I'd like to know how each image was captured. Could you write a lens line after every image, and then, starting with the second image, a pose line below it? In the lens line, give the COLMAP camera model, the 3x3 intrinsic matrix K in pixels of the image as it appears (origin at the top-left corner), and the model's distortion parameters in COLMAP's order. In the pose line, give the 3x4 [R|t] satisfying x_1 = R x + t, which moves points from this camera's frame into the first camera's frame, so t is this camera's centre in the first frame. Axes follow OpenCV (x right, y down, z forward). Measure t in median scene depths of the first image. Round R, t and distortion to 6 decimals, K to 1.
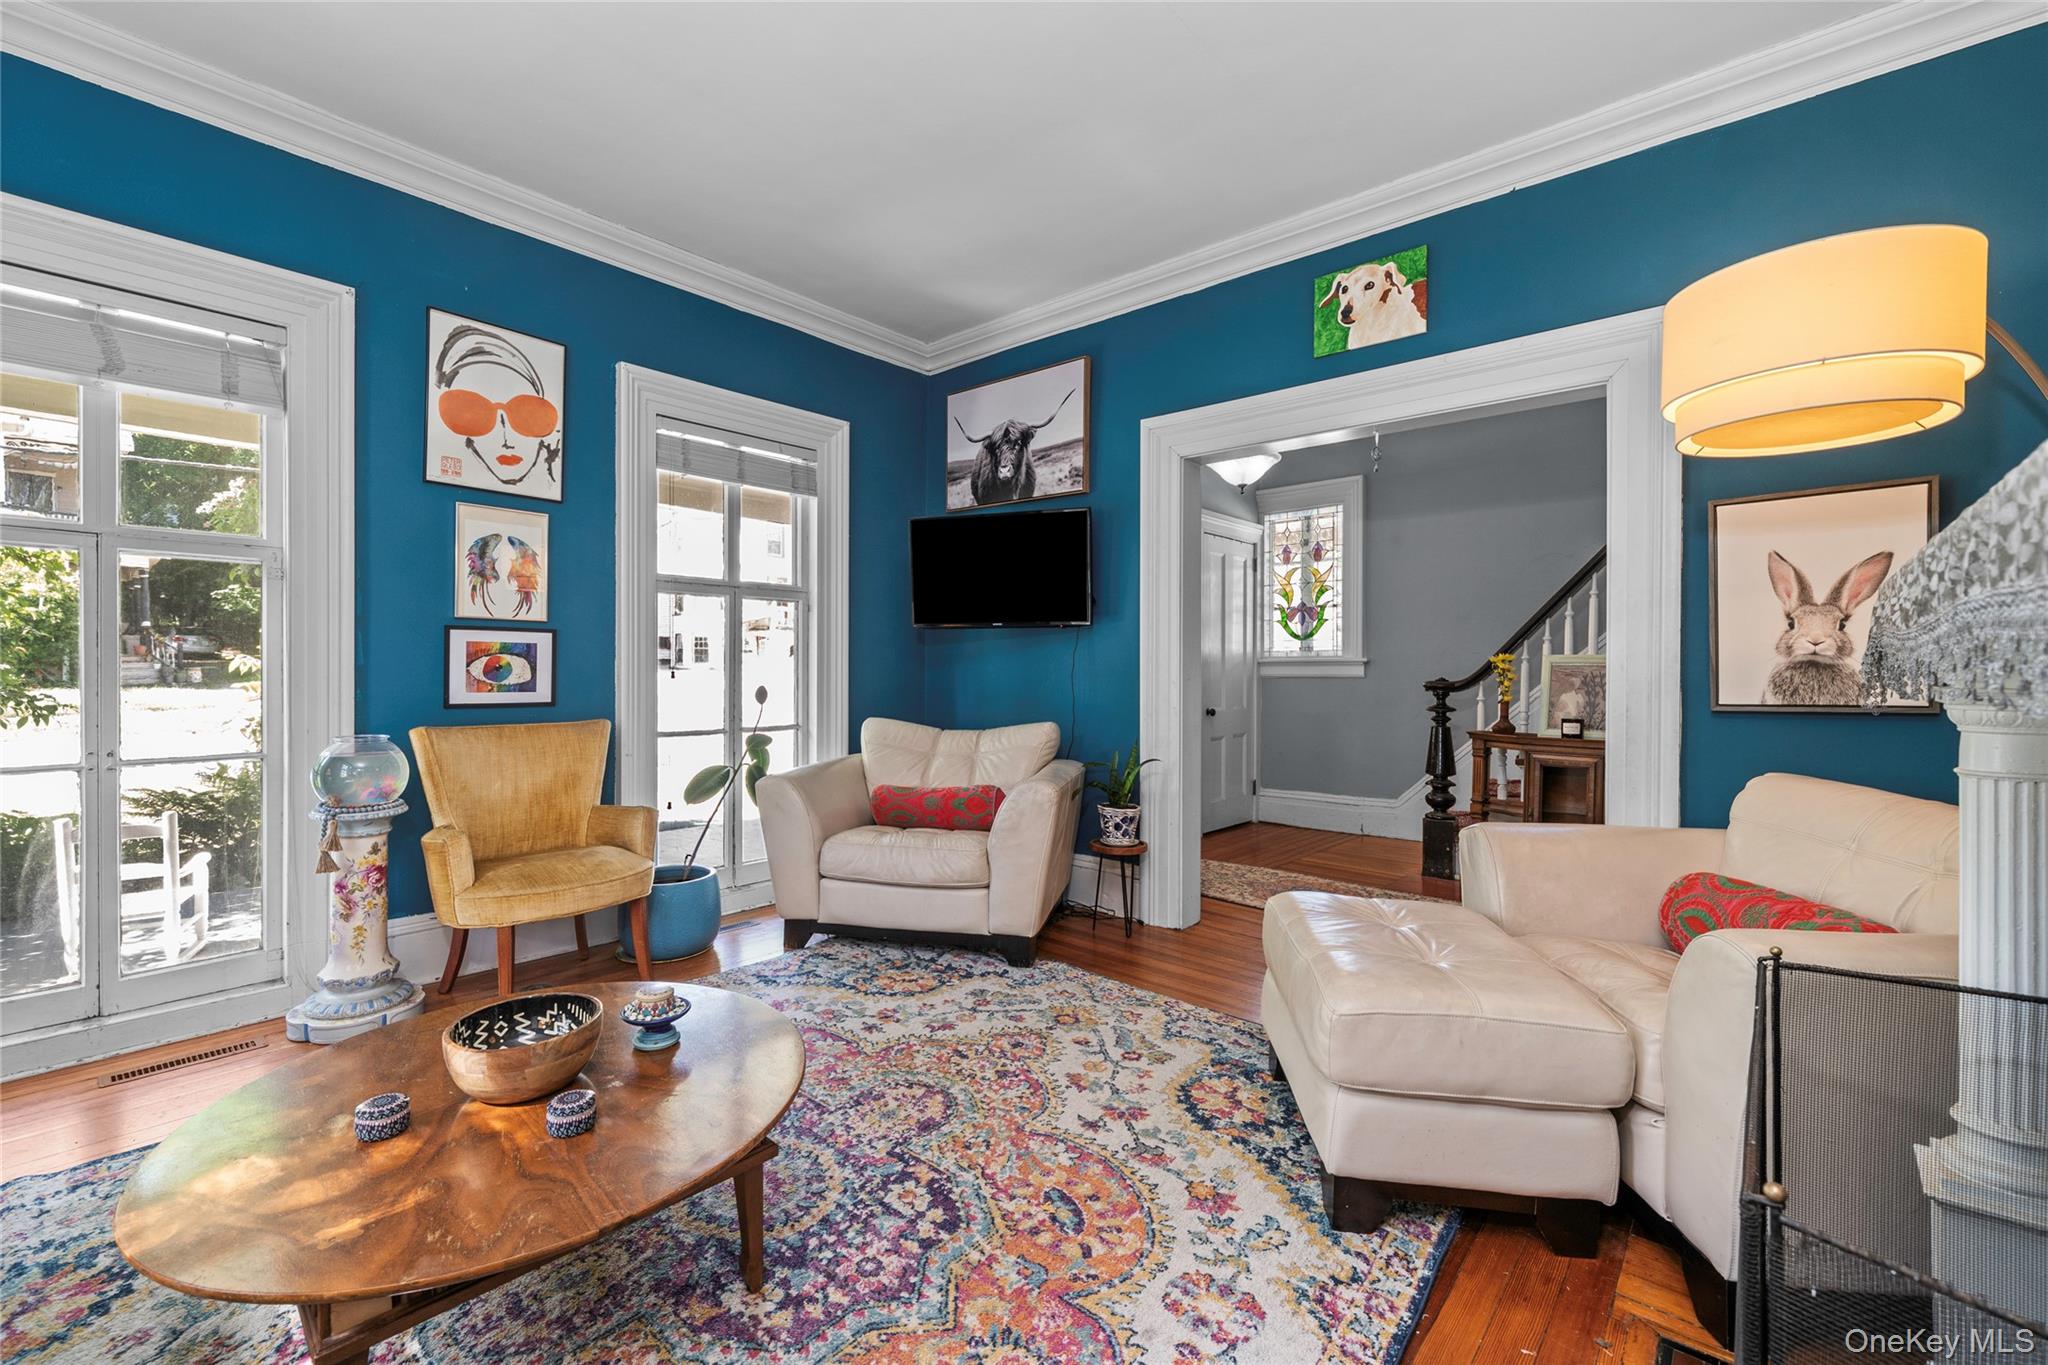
lens RADIAL K [[826.7, 0, 1024.0], [0, 826.7, 682.1], [0, 0, 1]] dist [-0.002806, 0.000165]
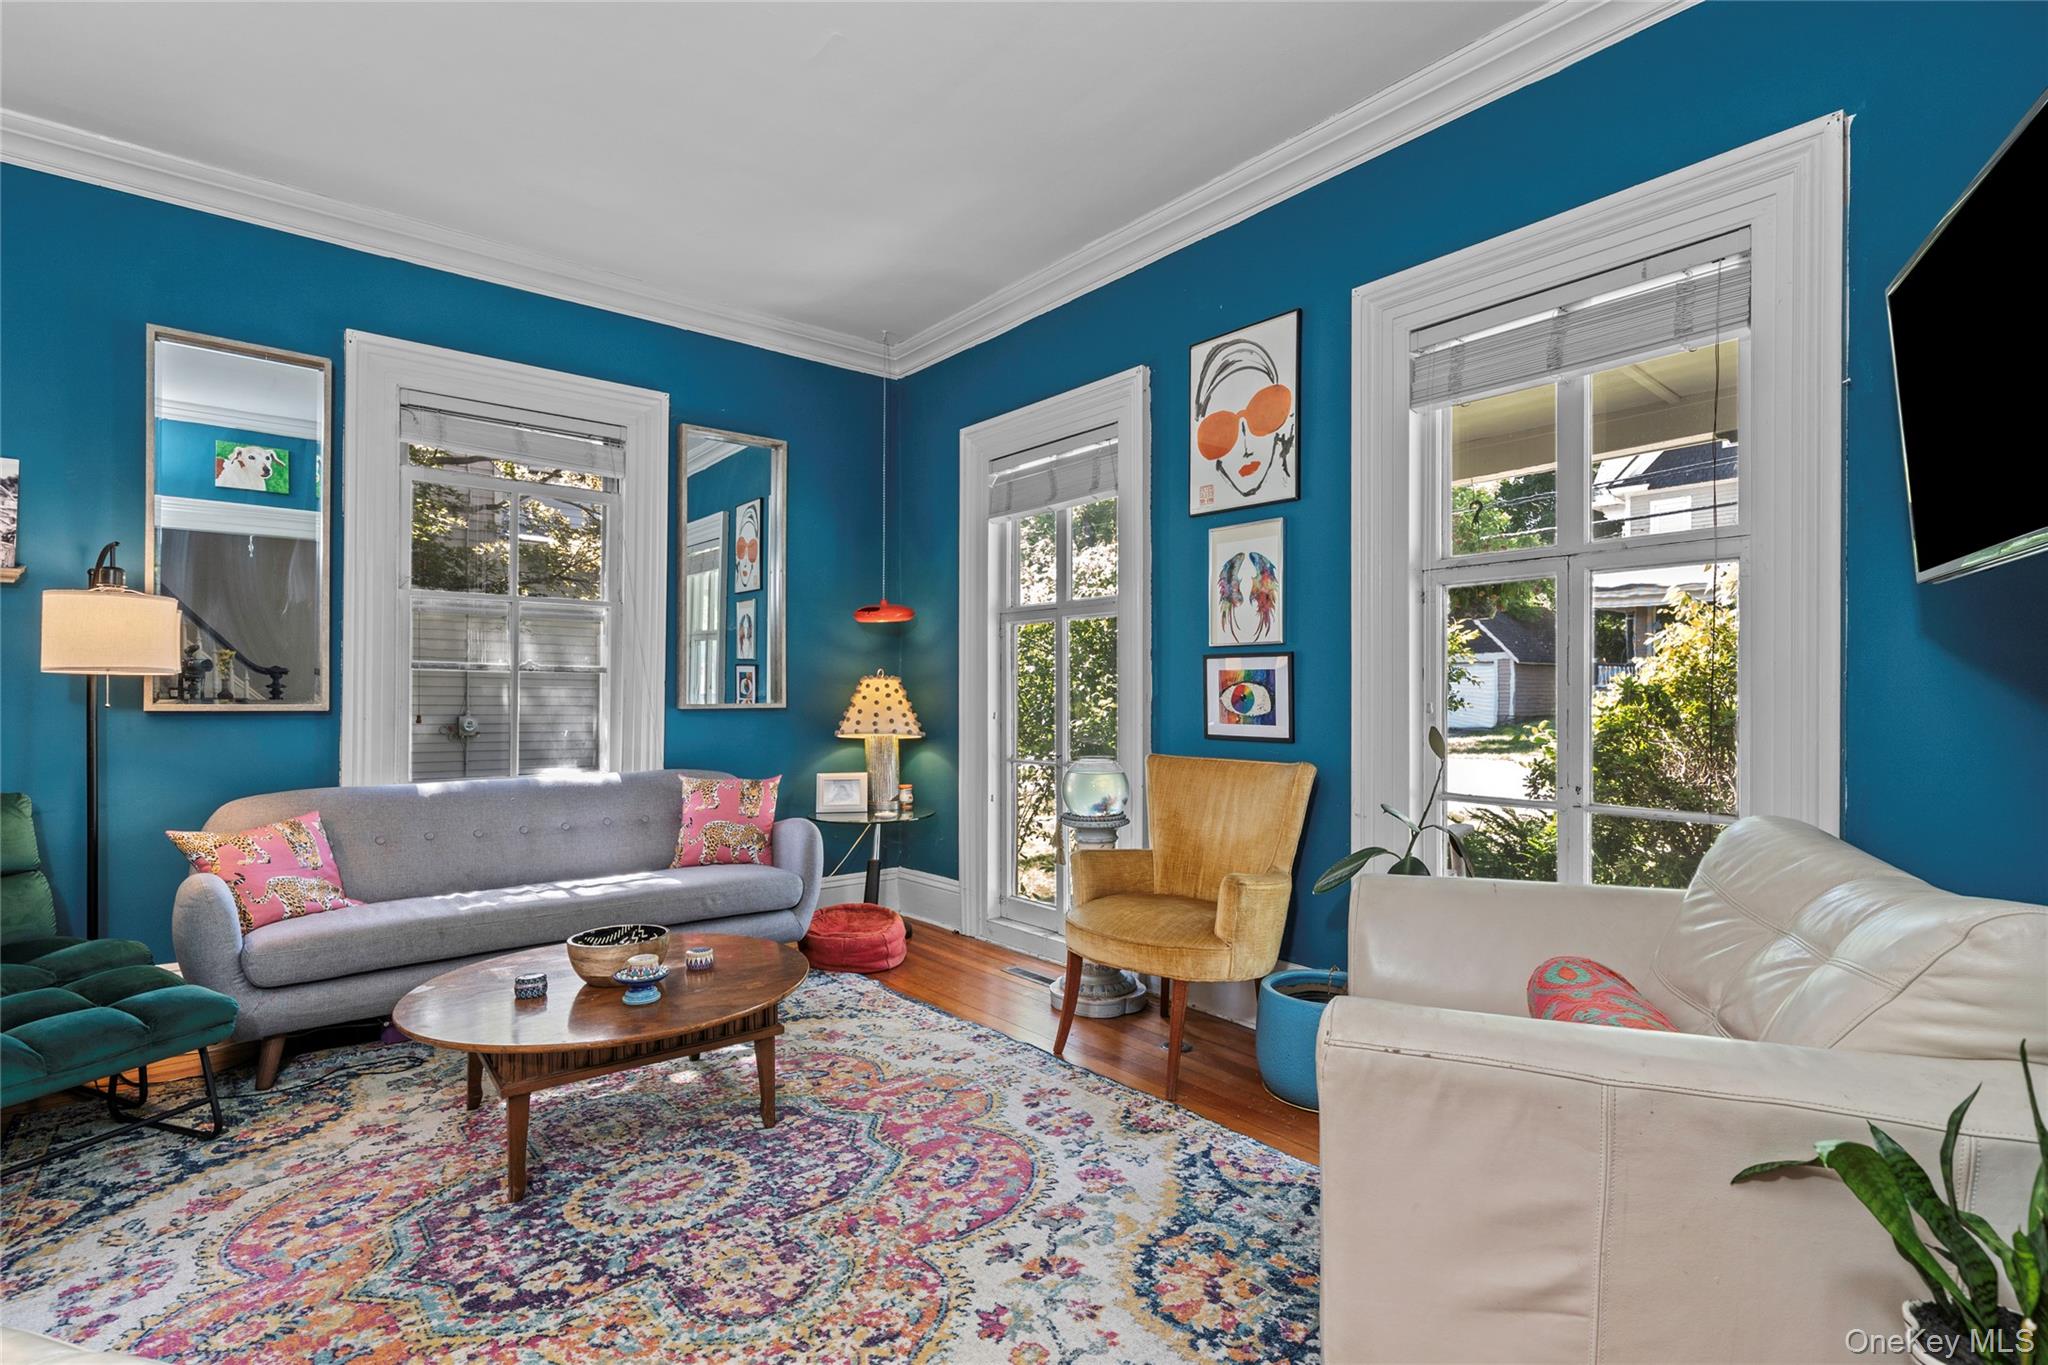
lens RADIAL K [[960.3, 0, 1023.9], [0, 960.3, 698.0], [0, 0, 1]] dist [0.000909, 0.000234]
pose [[-0.153741, -0.002580, -0.988108, 0.452937], [-0.016996, 0.999856, 0.000034, -0.012504], [0.987965, 0.016799, -0.153763, 0.910401]]
